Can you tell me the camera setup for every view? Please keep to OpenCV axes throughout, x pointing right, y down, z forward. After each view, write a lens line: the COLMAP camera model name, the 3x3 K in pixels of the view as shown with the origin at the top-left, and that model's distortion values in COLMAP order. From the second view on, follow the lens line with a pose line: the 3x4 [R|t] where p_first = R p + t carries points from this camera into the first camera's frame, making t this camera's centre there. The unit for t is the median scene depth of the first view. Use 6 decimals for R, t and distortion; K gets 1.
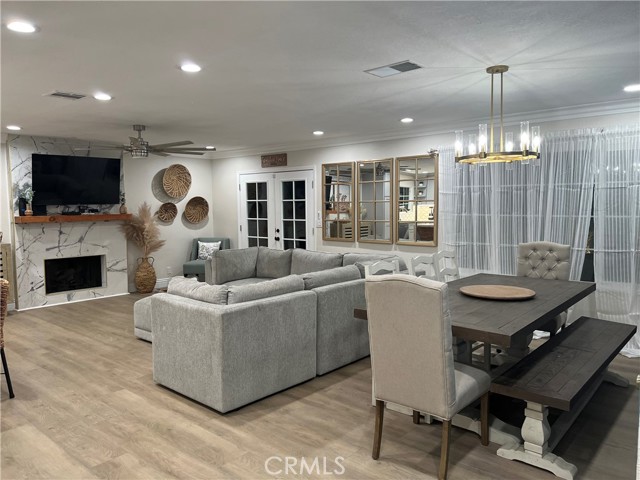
lens RADIAL K [[479.5, 0, 324.1], [0, 479.5, 238.1], [0, 0, 1]] dist [0.067805, -0.084244]
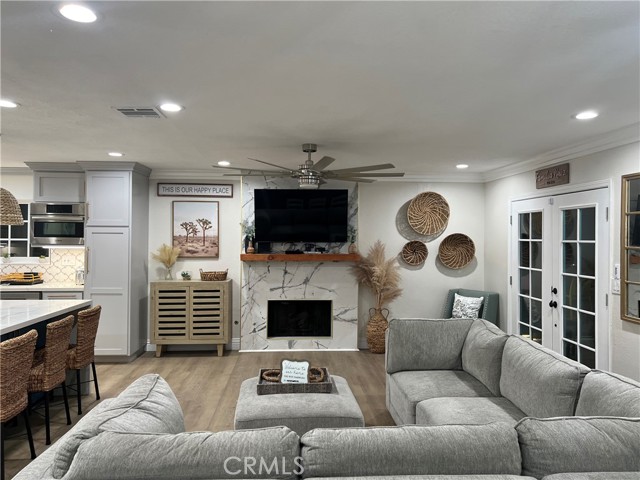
lens RADIAL K [[479.5, 0, 319.2], [0, 479.5, 236.6], [0, 0, 1]] dist [0.067805, -0.084244]
pose [[0.694927, 0.014338, -0.718937, 0.152967], [-0.062993, 0.997171, -0.041002, -0.044933], [0.716316, 0.073781, 0.693864, 0.401229]]
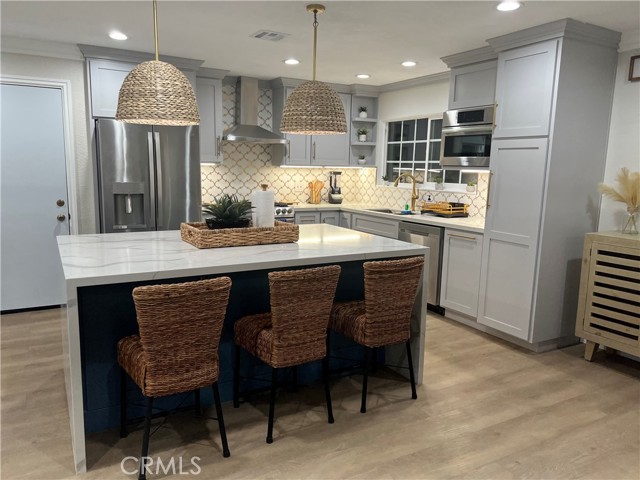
lens RADIAL K [[479.5, 0, 320.0], [0, 479.5, 239.0], [0, 0, 1]] dist [0.067805, -0.084244]
pose [[-0.334178, 0.144245, -0.931407, -0.105767], [-0.085606, 0.979490, 0.182406, -0.043327], [0.938614, 0.140690, -0.314975, 0.683979]]
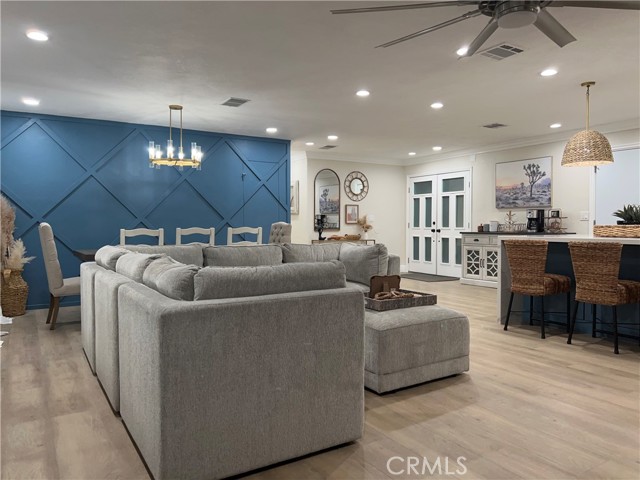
lens RADIAL K [[479.5, 0, 322.3], [0, 479.5, 235.7], [0, 0, 1]] dist [0.067805, -0.084244]
pose [[-0.956095, 0.004700, 0.293018, -0.282099], [0.032987, 0.995243, 0.091671, -0.028734], [-0.291193, 0.097312, -0.951702, 1.198832]]
